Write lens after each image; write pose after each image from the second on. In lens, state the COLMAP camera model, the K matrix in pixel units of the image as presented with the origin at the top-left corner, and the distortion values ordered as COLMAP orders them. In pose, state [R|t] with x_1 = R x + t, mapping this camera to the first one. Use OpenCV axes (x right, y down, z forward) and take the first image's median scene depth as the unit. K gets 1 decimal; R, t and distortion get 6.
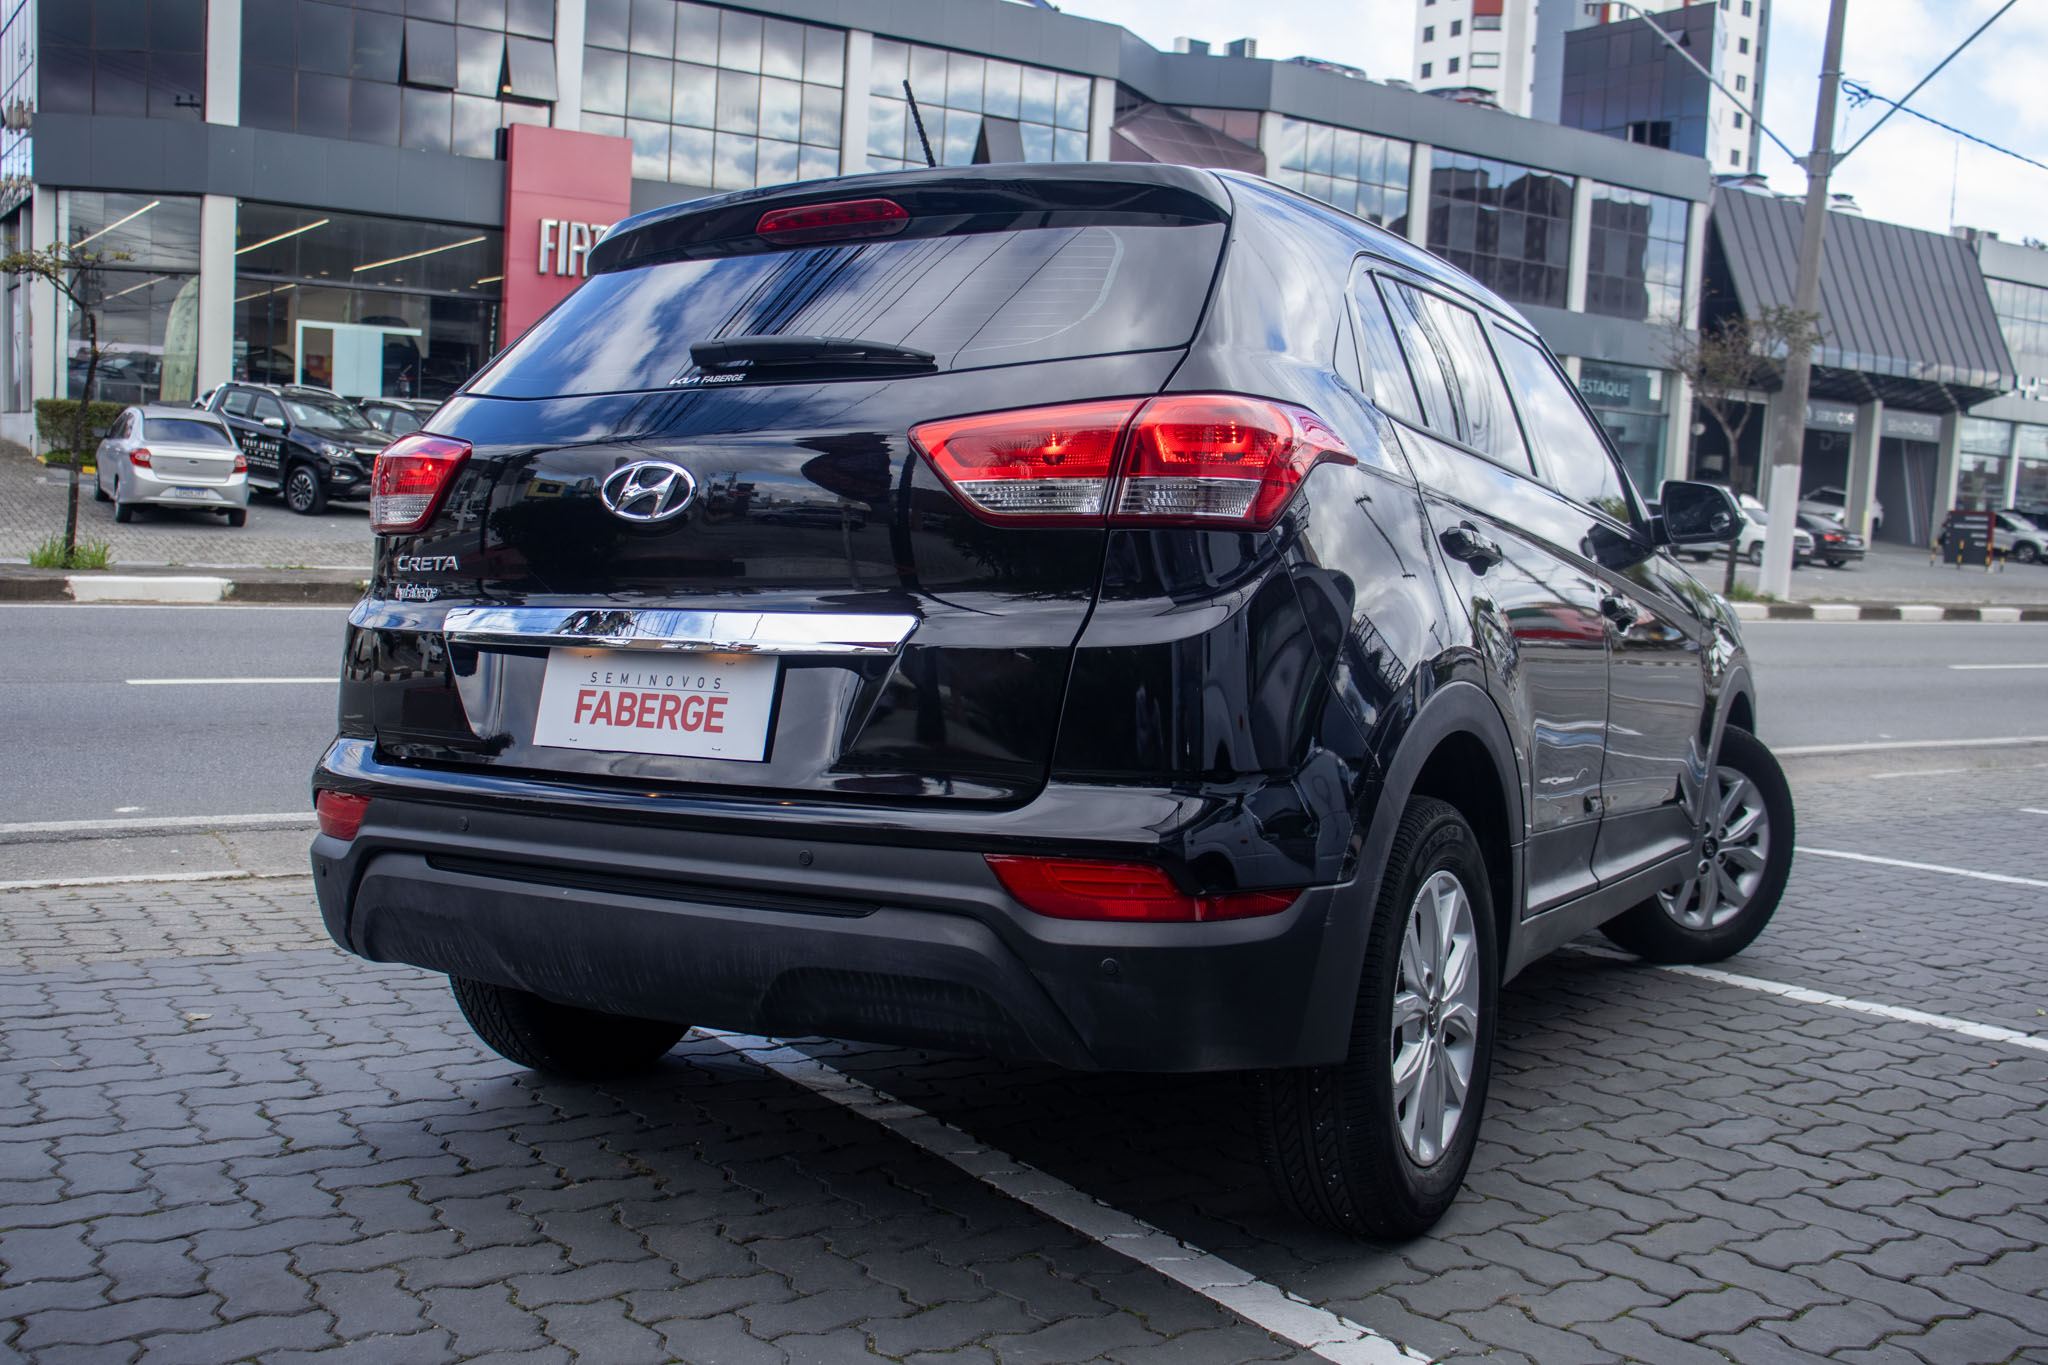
lens RADIAL K [[1918.0, 0, 1020.8], [0, 1918.0, 711.6], [0, 0, 1]] dist [-0.121532, 0.089121]
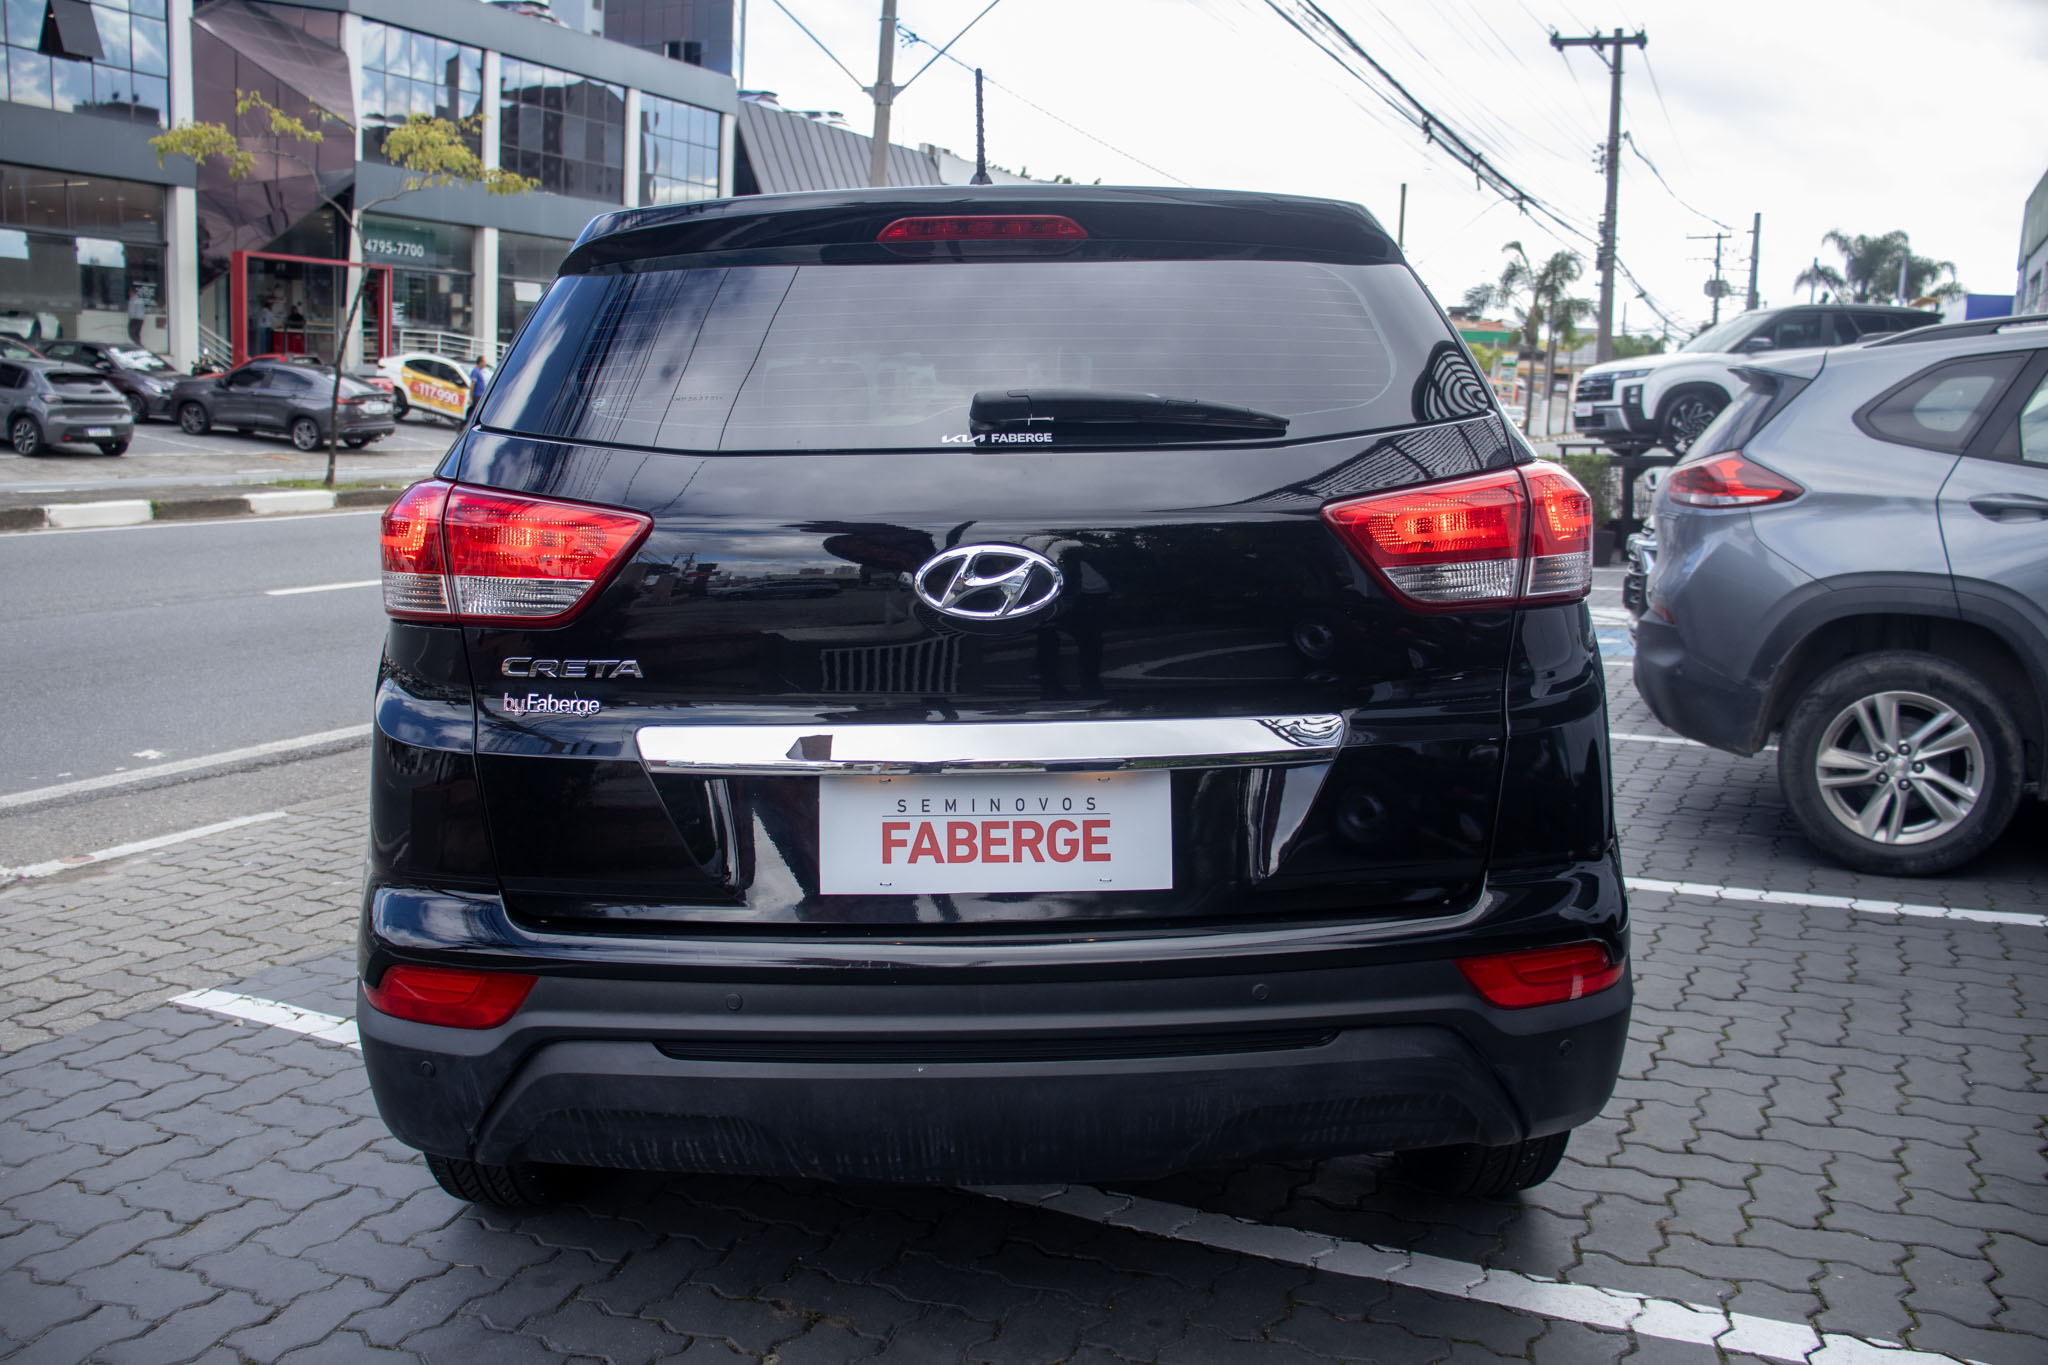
lens RADIAL K [[1678.6, 0, 1024.0], [0, 1678.6, 682.5], [0, 0, 1]] dist [-0.192253, 0.168882]
pose [[0.860027, -0.097584, 0.500831, -0.512049], [0.057799, 0.993856, 0.094394, -0.130306], [-0.506965, -0.052234, 0.860382, 0.338023]]
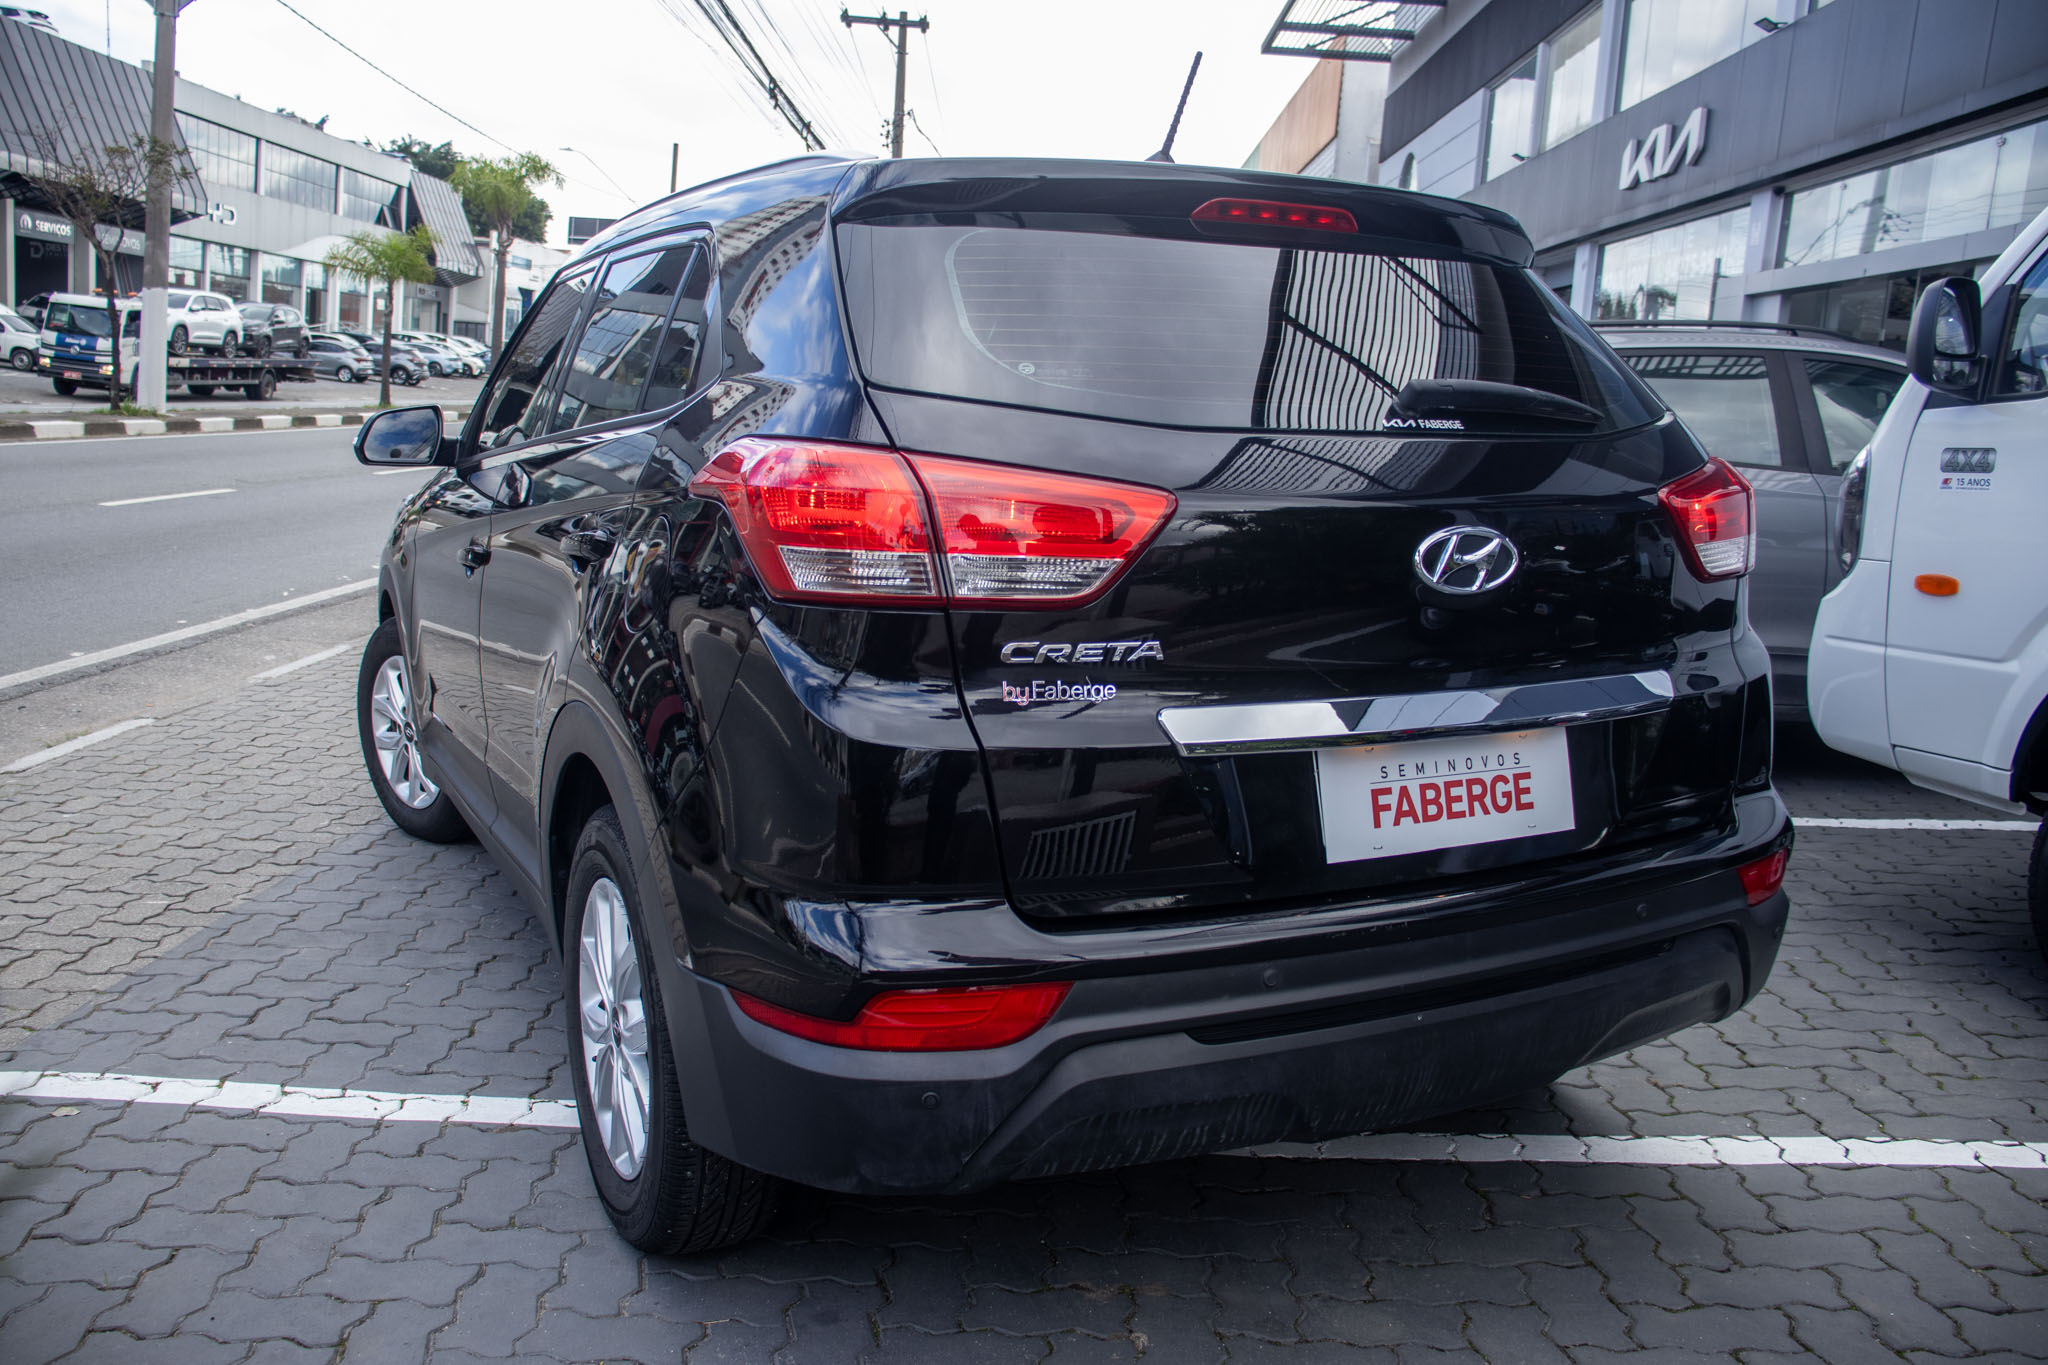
lens RADIAL K [[1655.3, 0, 1024.0], [0, 1655.3, 682.5], [0, 0, 1]] dist [-0.197064, 0.178731]
pose [[0.560438, -0.142154, 0.815906, -0.878524], [0.041554, 0.988745, 0.143724, -0.165038], [-0.827153, -0.046645, 0.560037, 0.687972]]
